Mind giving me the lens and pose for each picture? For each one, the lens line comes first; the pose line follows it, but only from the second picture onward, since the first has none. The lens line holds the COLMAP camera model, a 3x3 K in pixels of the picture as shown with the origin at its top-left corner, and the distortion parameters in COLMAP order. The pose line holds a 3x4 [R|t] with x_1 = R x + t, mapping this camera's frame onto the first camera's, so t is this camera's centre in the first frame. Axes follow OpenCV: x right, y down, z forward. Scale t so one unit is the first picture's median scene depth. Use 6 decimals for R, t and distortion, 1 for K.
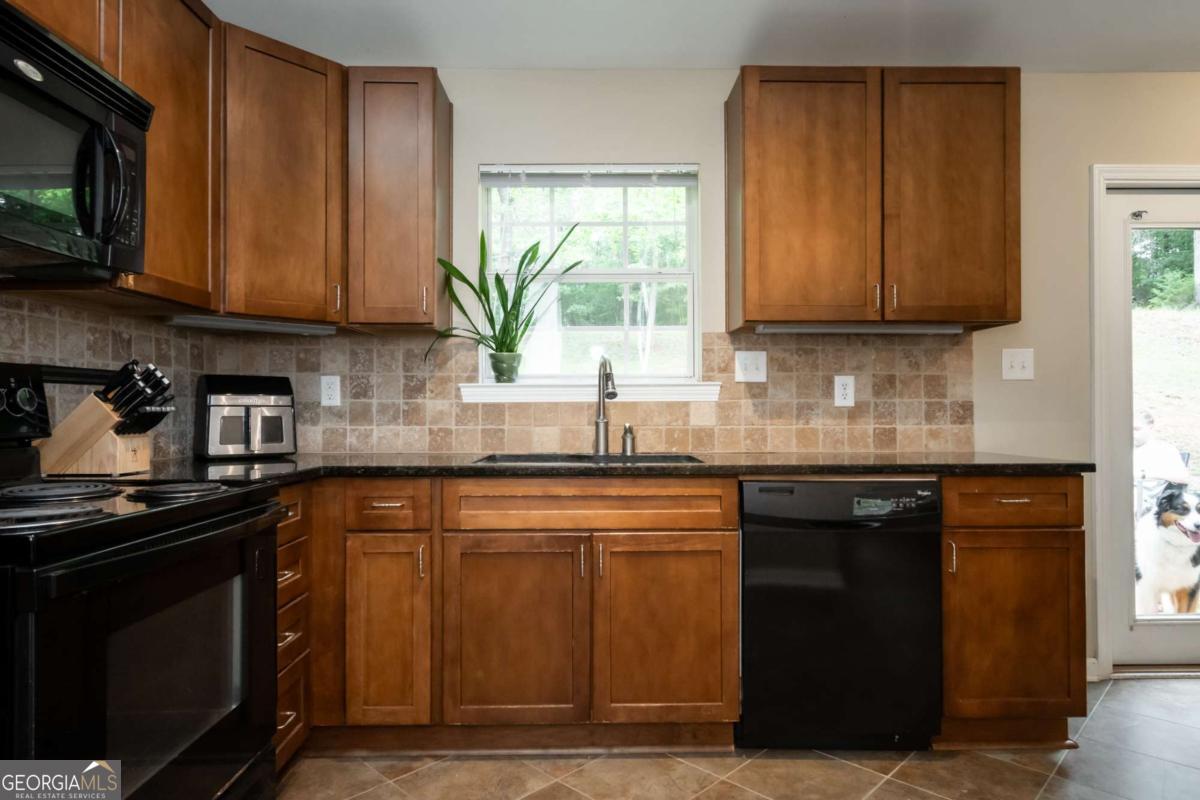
lens RADIAL K [[706.0, 0, 600.0], [0, 706.0, 400.0], [0, 0, 1]] dist [-0.000934, -0.000303]
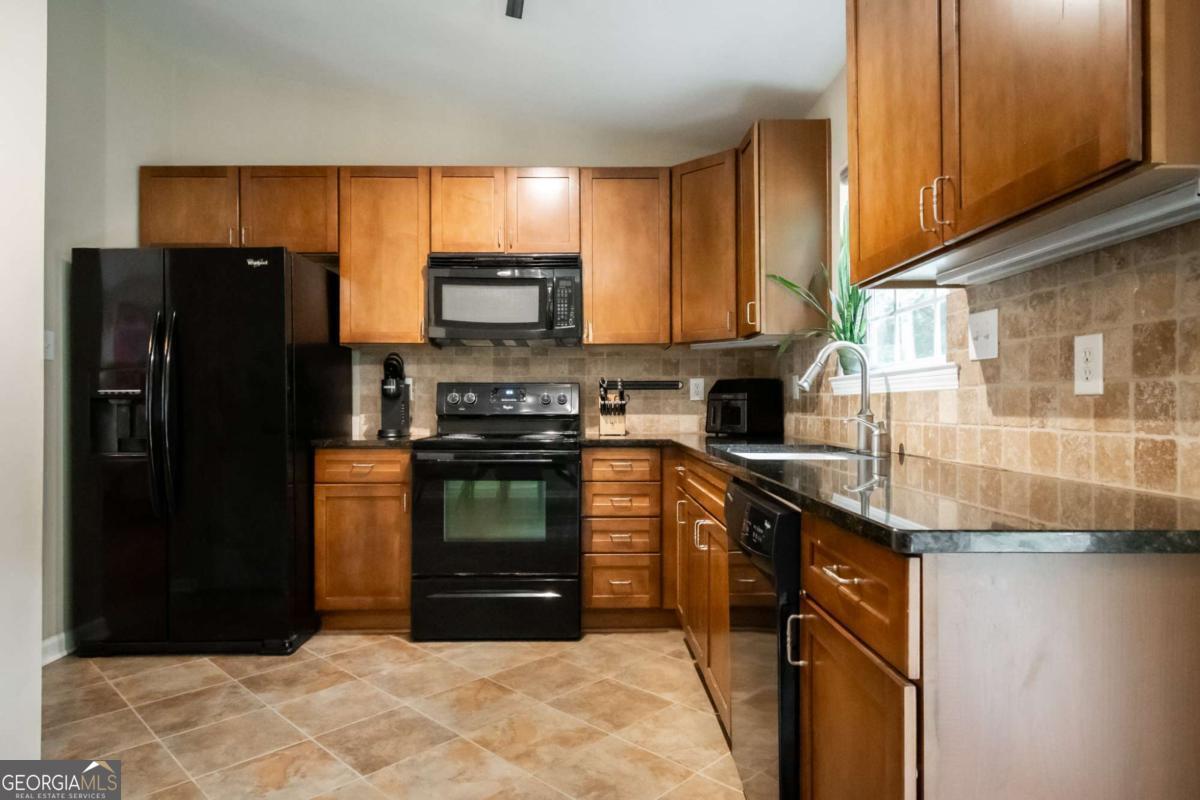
lens RADIAL K [[706.0, 0, 600.0], [0, 706.0, 400.0], [0, 0, 1]] dist [-0.000934, -0.000303]
pose [[-0.001085, -0.004879, -0.999988, 0.862847], [0.015077, 0.999874, -0.004895, 0.010439], [0.999886, -0.015082, -0.001011, 0.642970]]
